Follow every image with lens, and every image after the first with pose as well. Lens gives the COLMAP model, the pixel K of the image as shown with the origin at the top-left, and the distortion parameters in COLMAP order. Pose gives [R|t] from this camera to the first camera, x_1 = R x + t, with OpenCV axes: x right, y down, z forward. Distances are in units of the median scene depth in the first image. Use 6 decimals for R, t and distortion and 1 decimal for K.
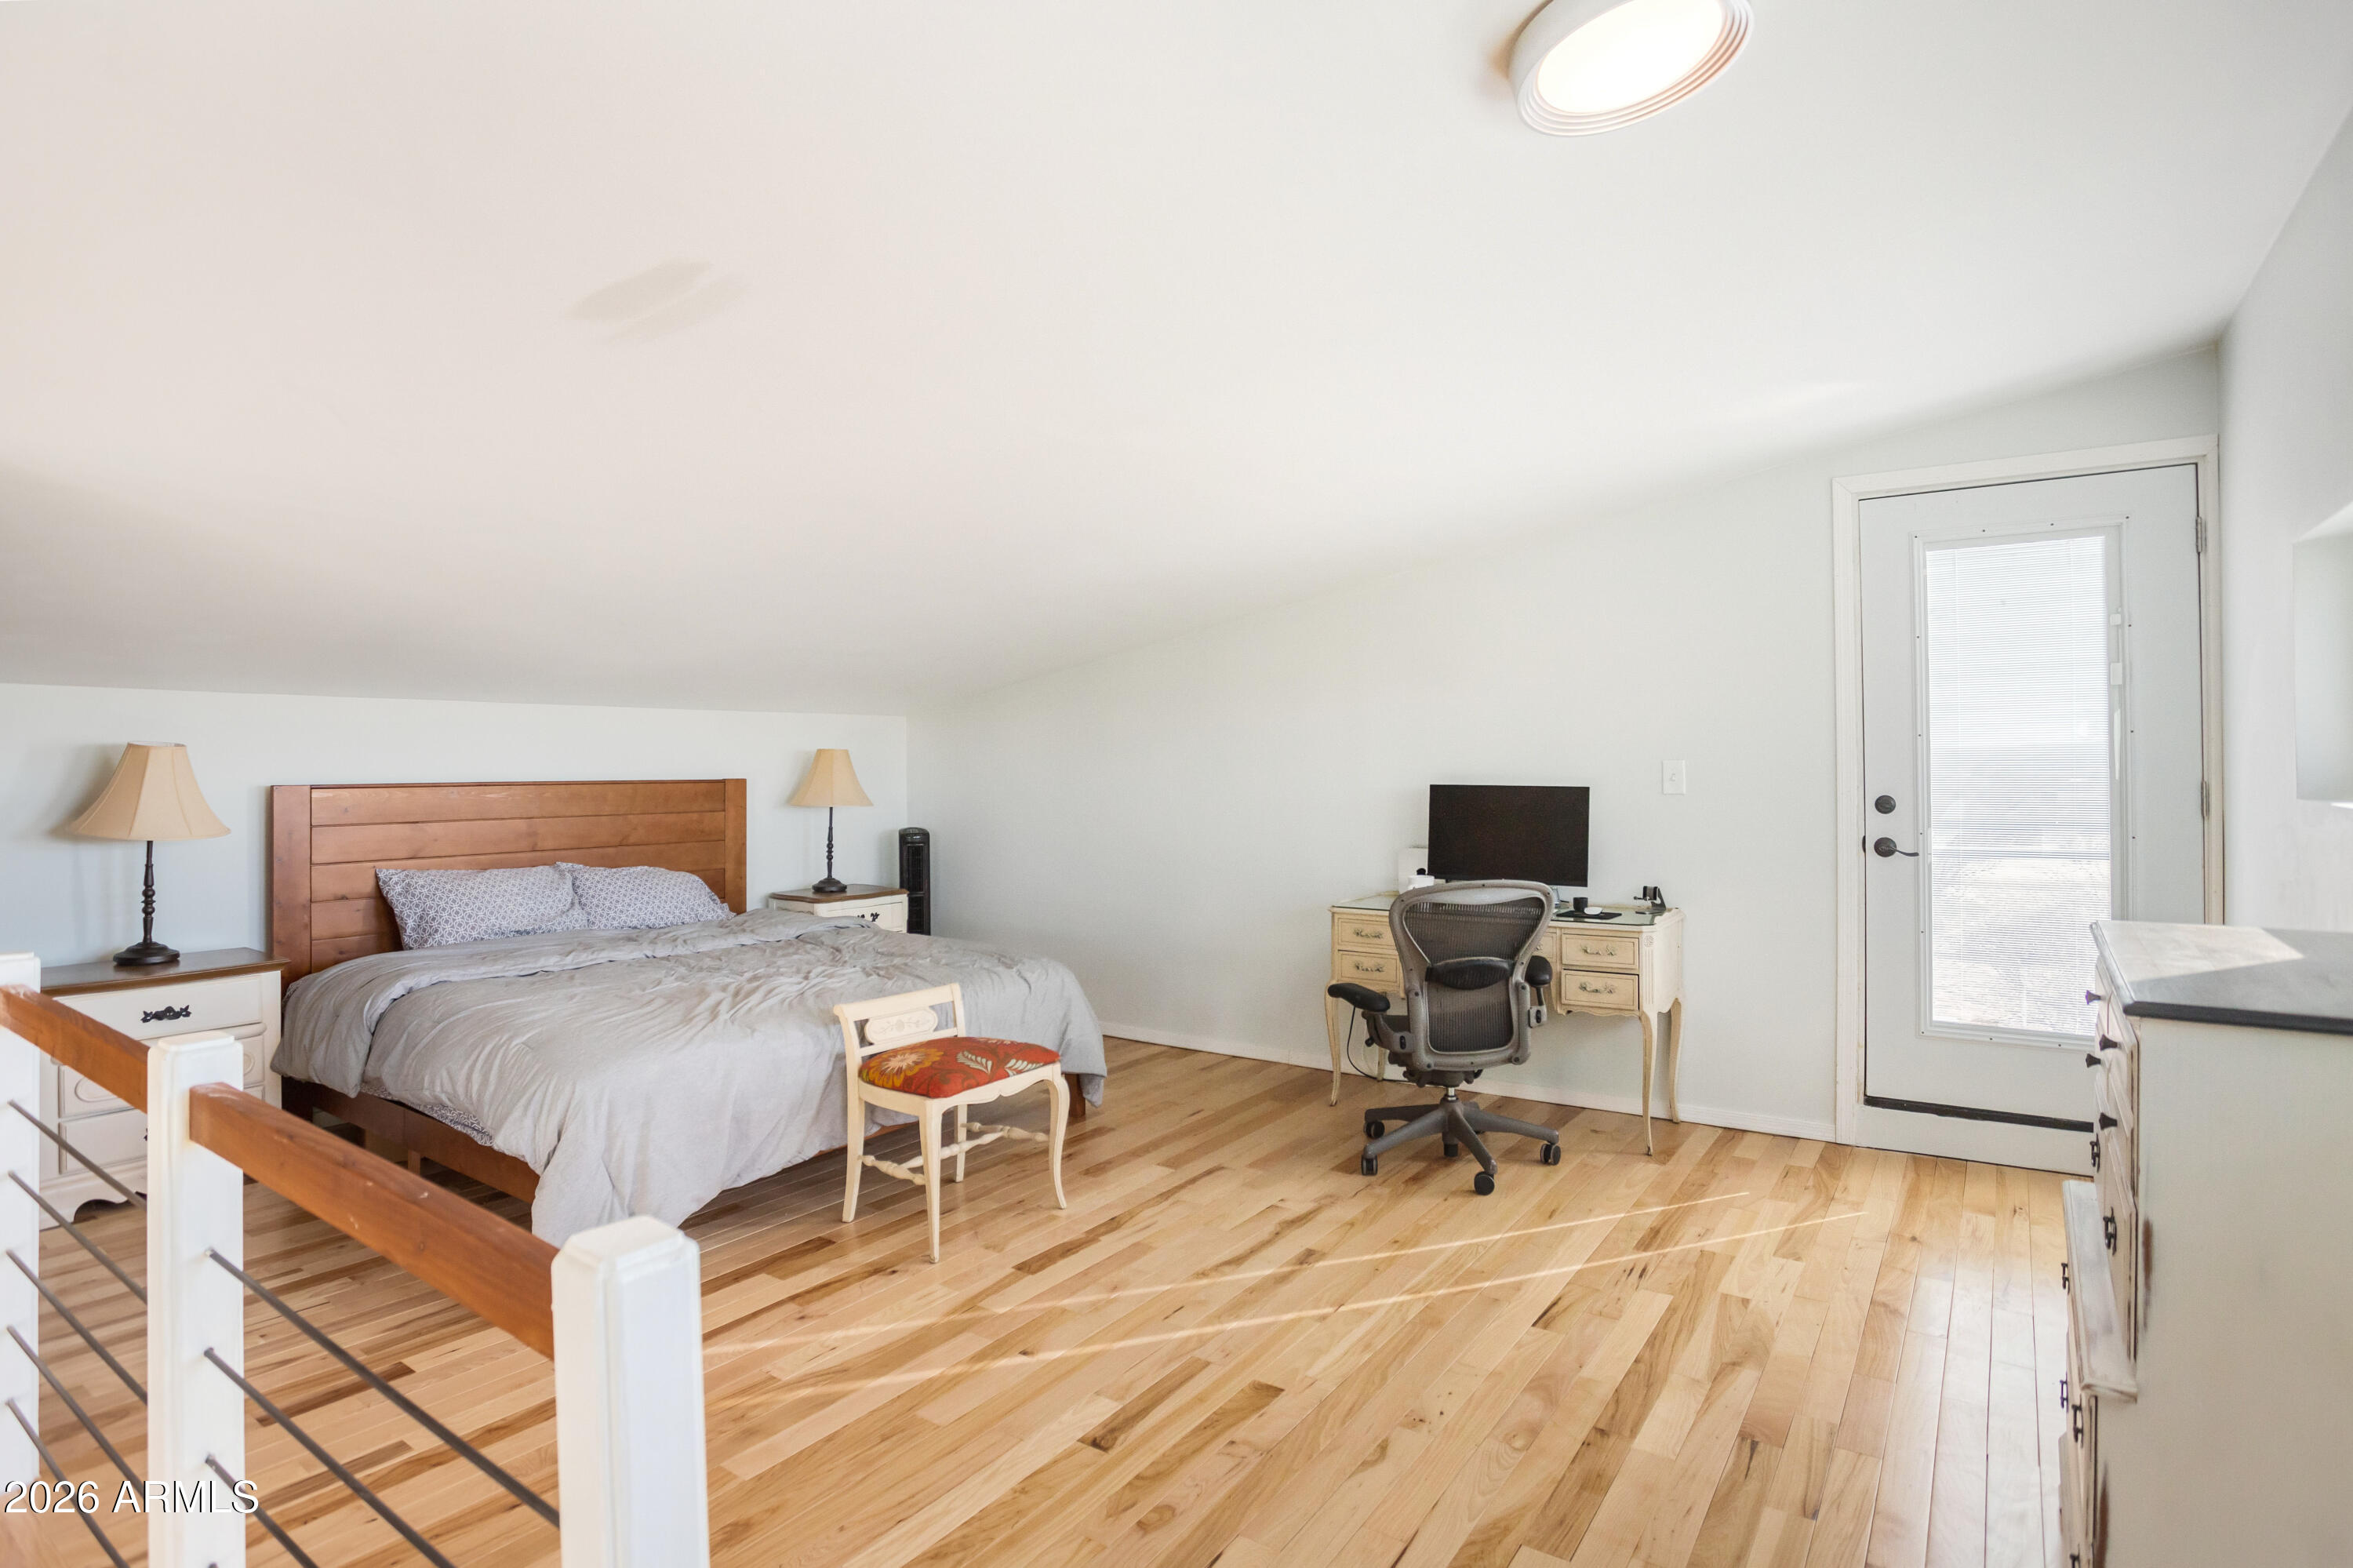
lens RADIAL K [[1183.2, 0, 1176.5], [0, 1183.2, 765.8], [0, 0, 1]] dist [-0.030767, 0.004195]
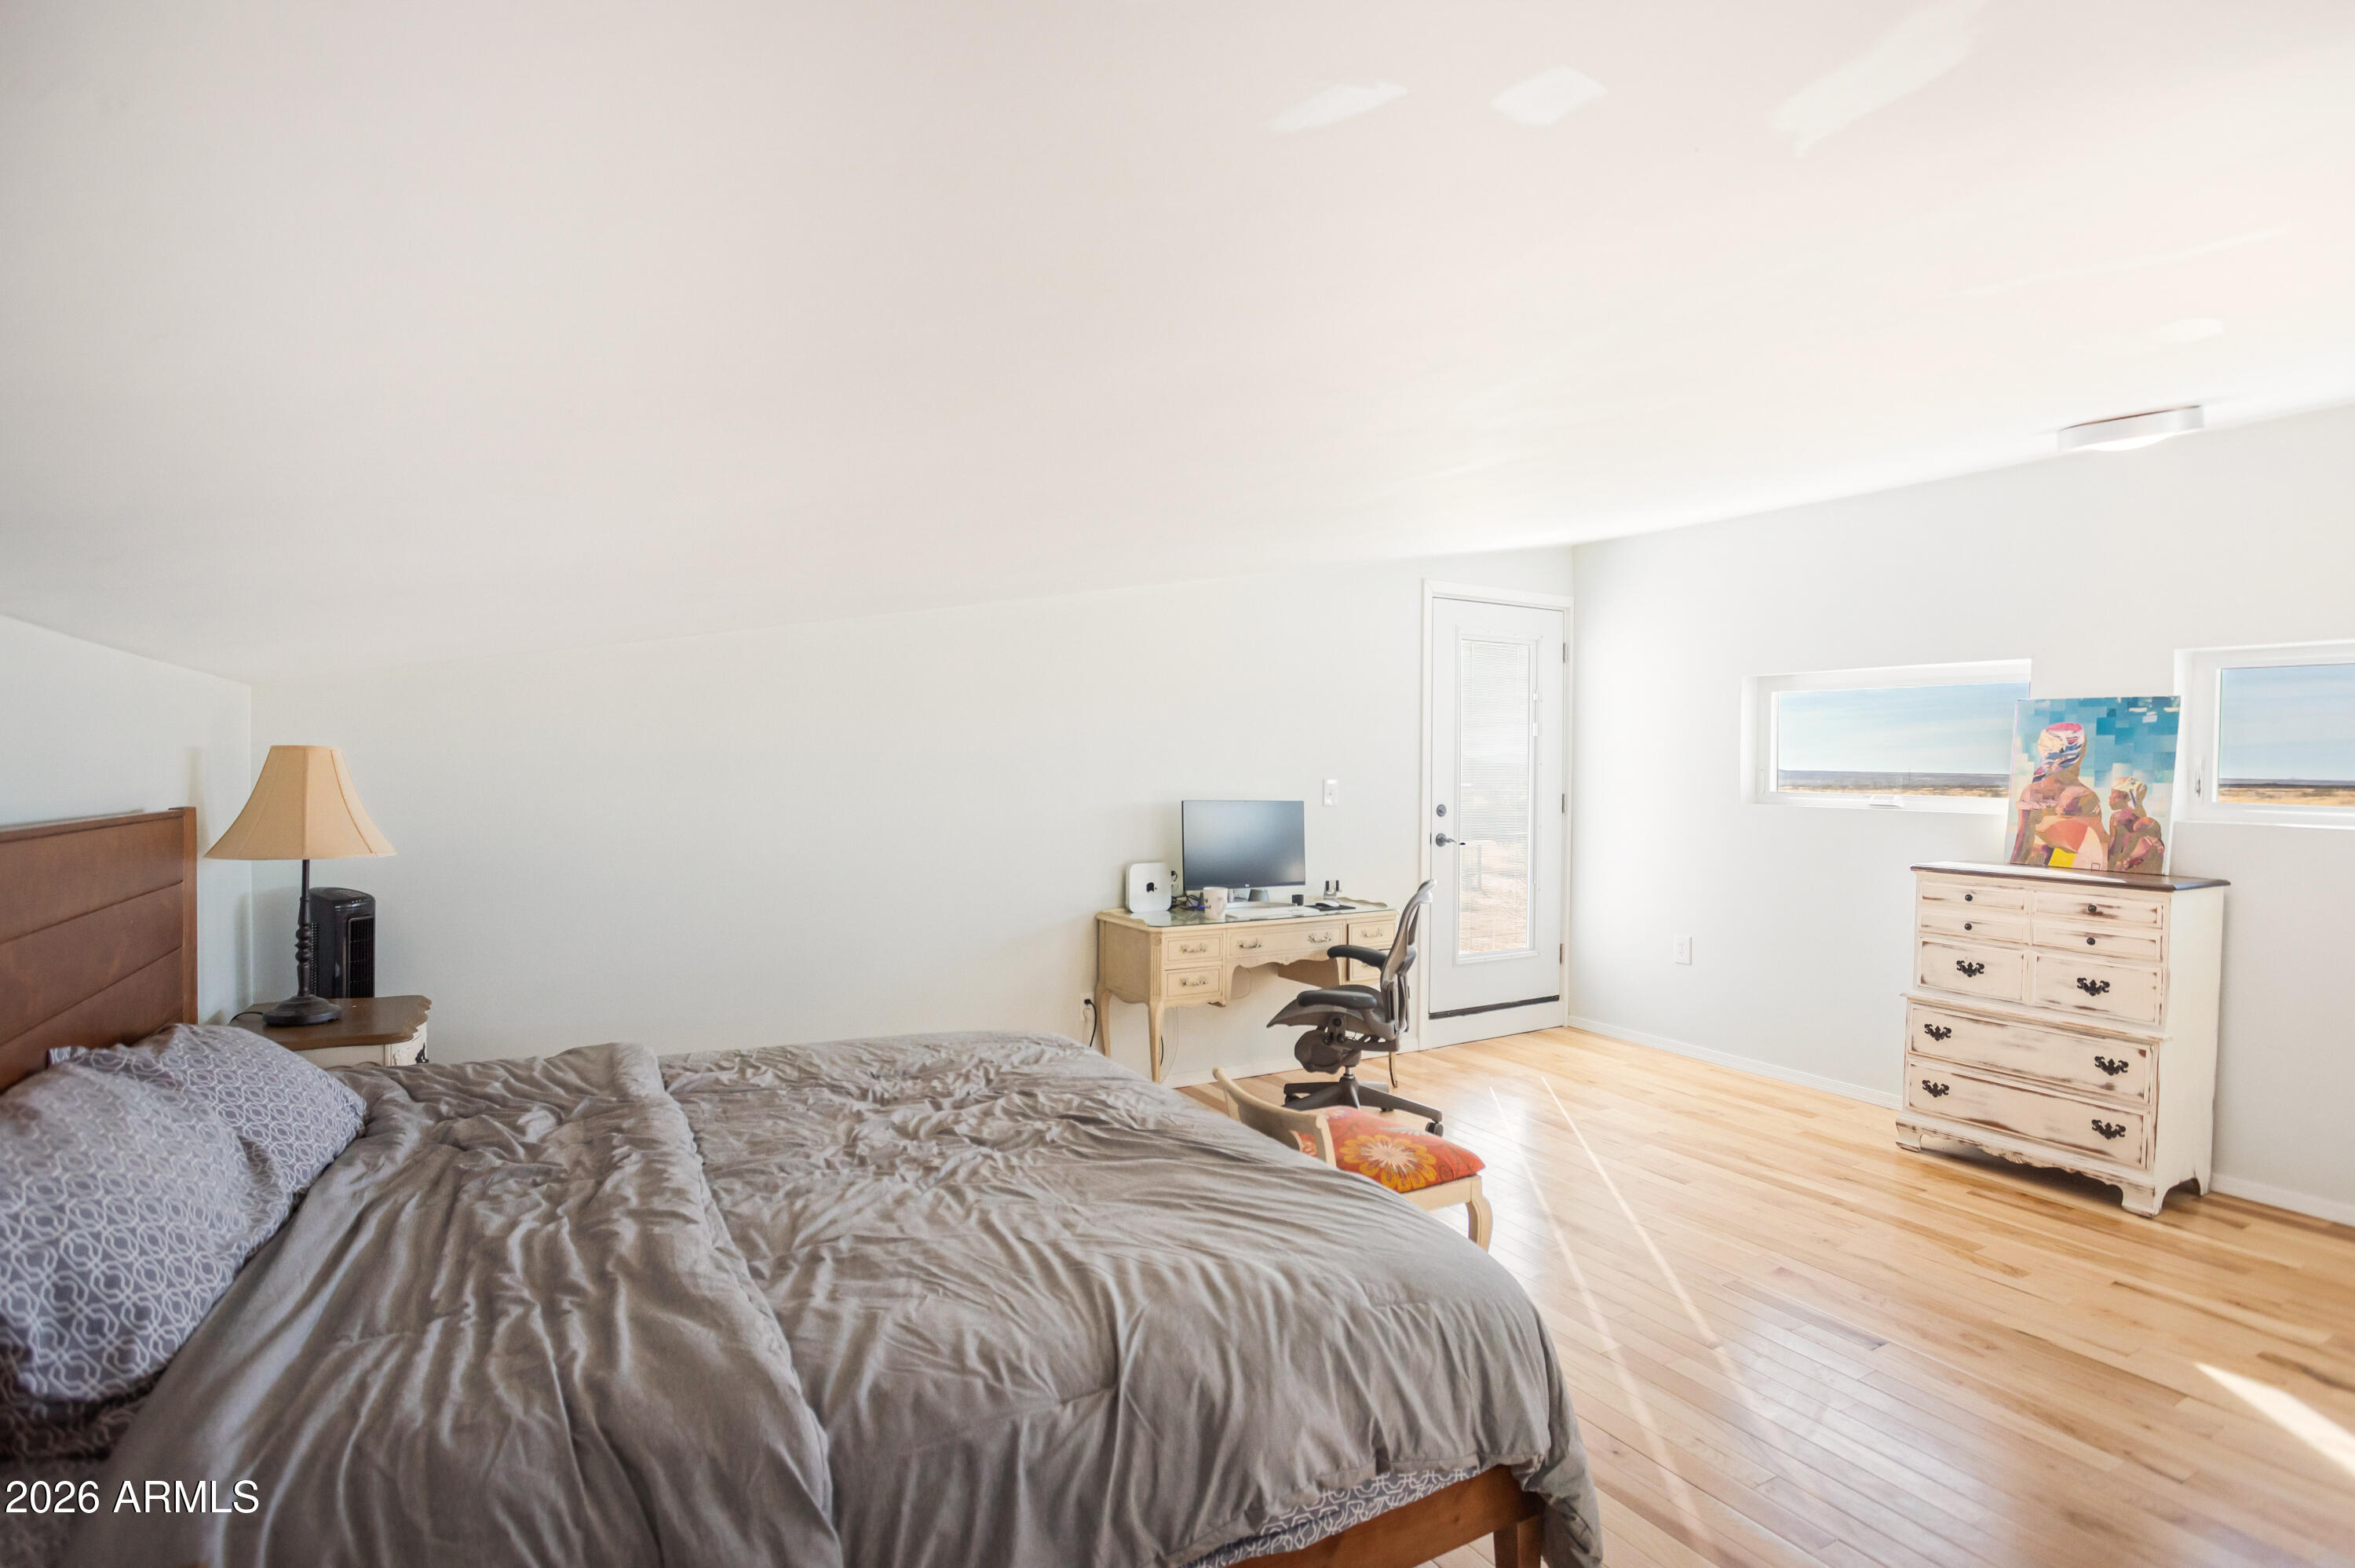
lens RADIAL K [[1184.0, 0, 1171.0], [0, 1184.0, 778.0], [0, 0, 1]] dist [-0.030767, 0.004195]
pose [[0.427621, 0.002793, 0.903954, -0.902337], [-0.007200, 0.999974, 0.000316, -0.004958], [-0.903930, -0.006644, 0.427630, 0.701950]]
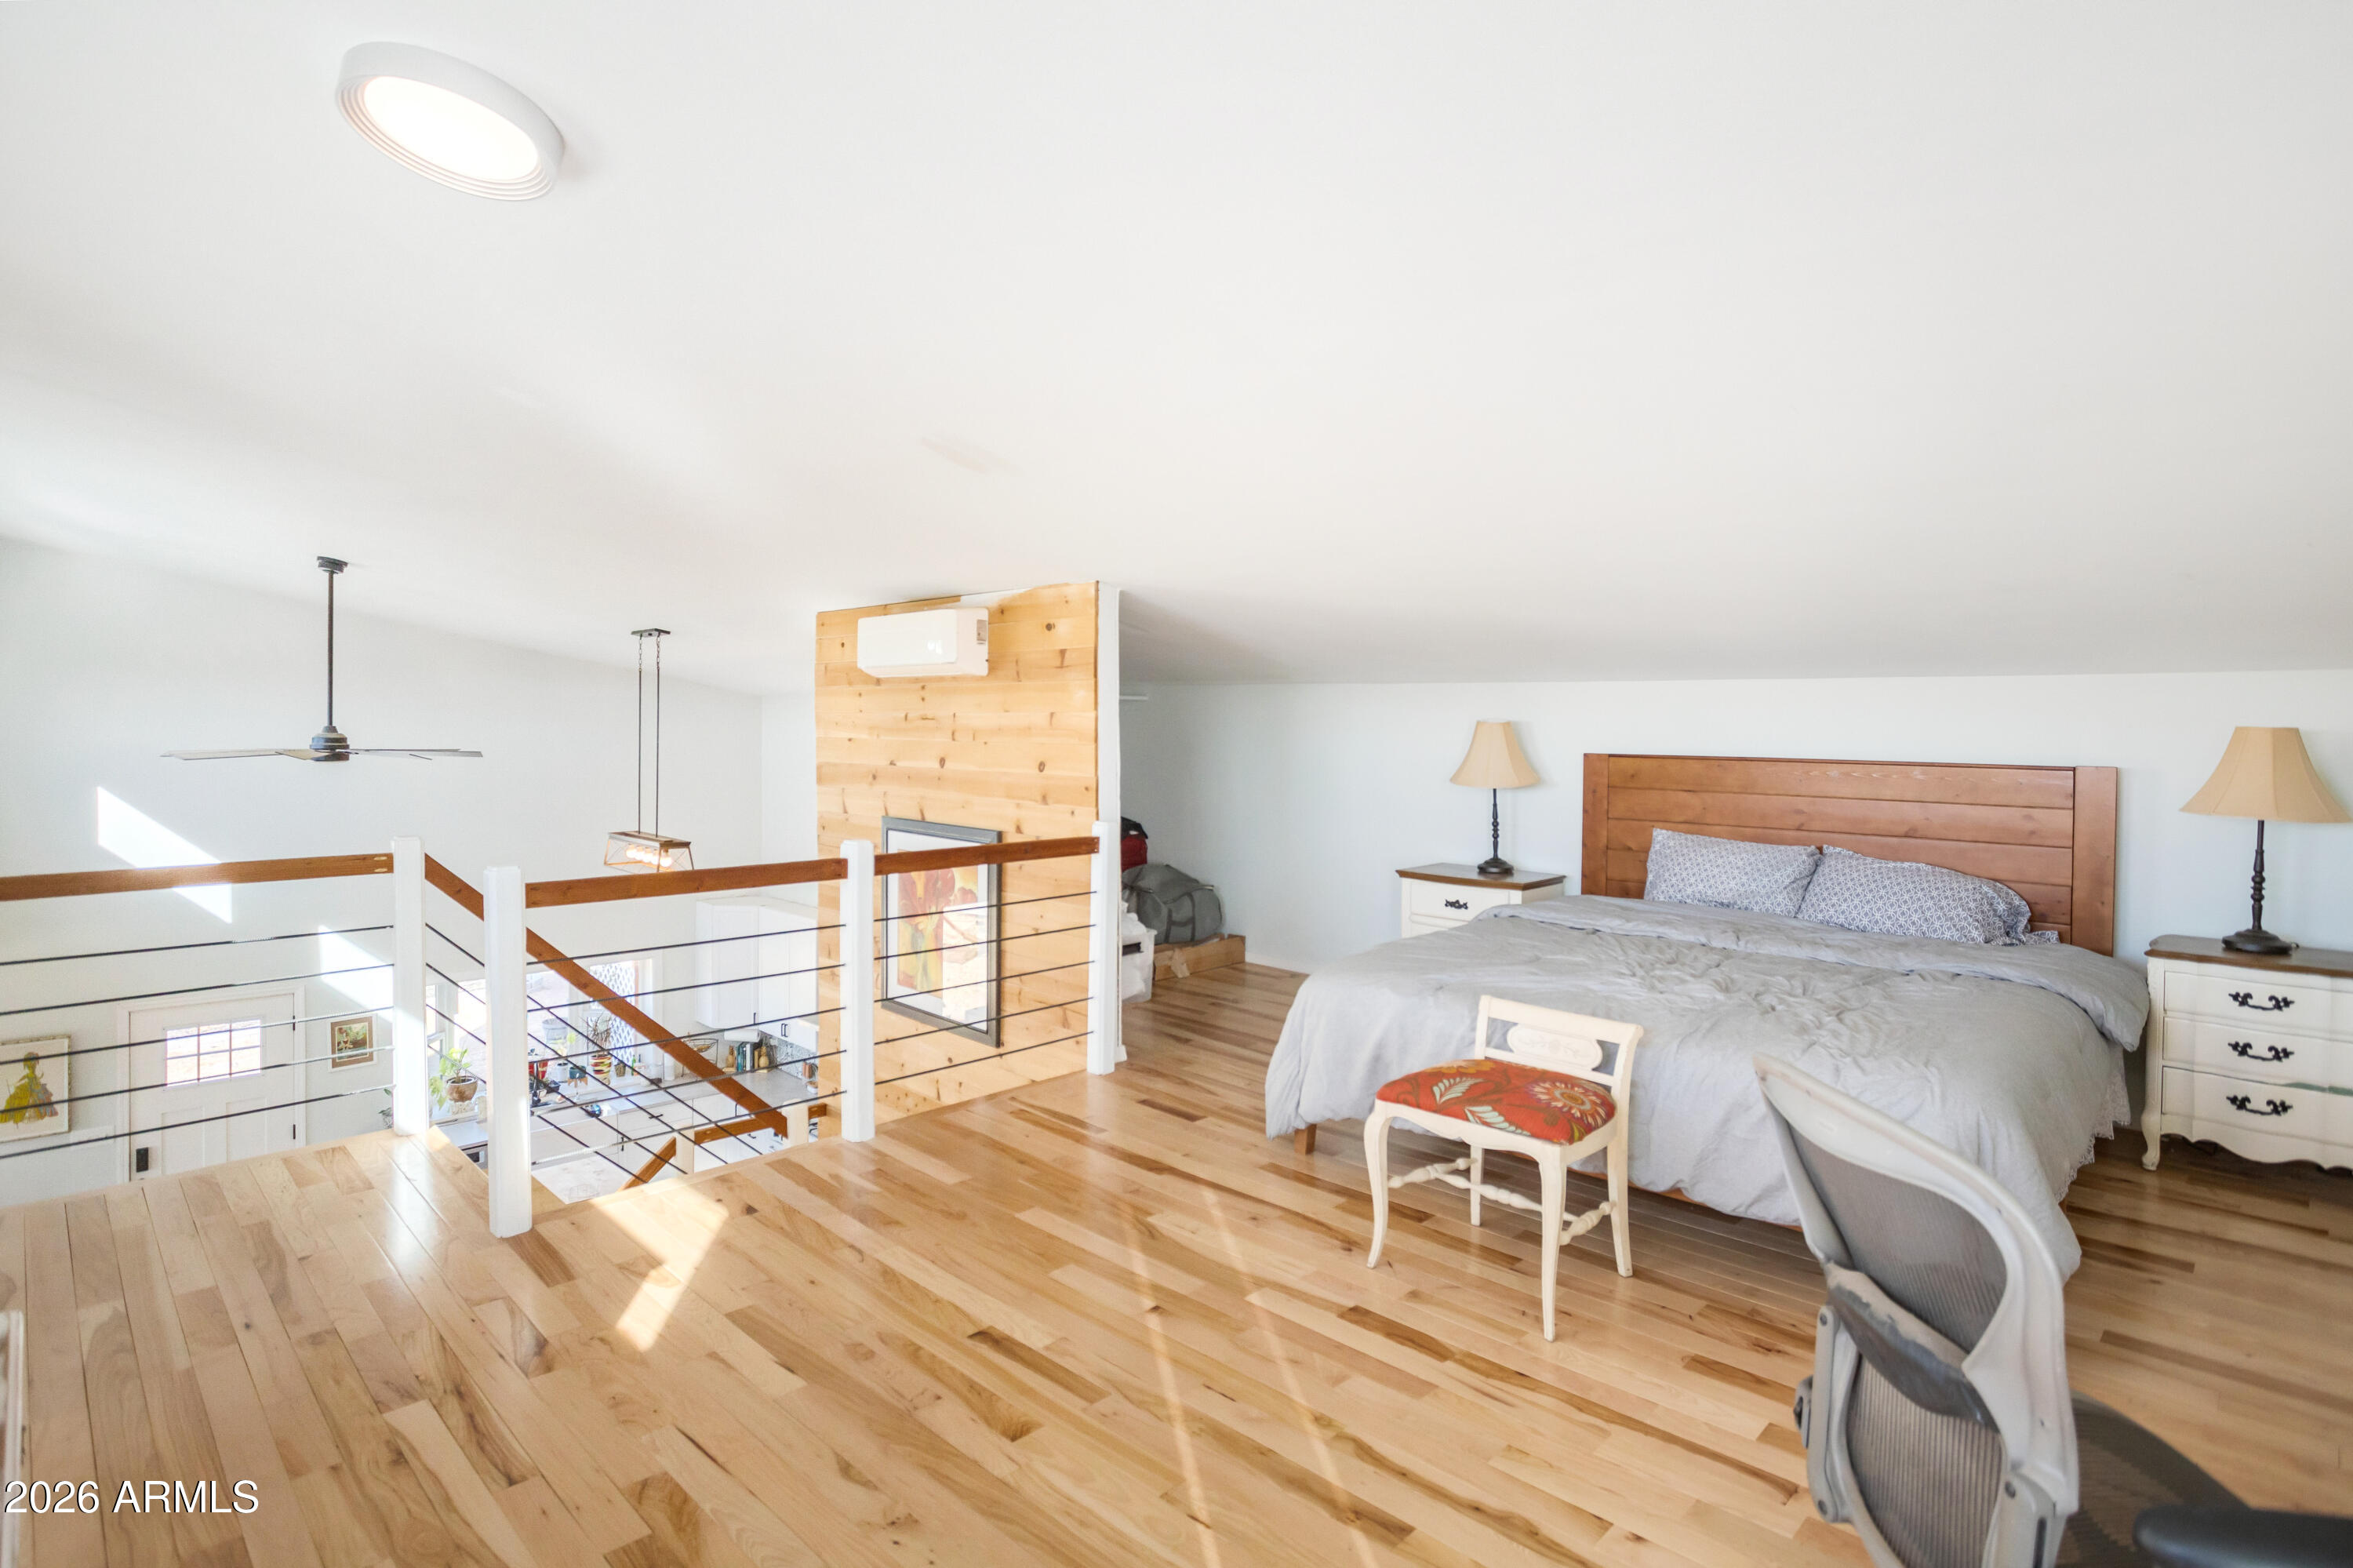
lens RADIAL K [[1183.2, 0, 1177.1], [0, 1183.2, 748.2], [0, 0, 1]] dist [-0.030767, 0.004195]
pose [[-0.141616, 0.017108, -0.989774, 0.617186], [-0.017309, 0.999655, 0.019756, -0.006223], [0.989770, 0.019929, -0.141271, 0.812673]]
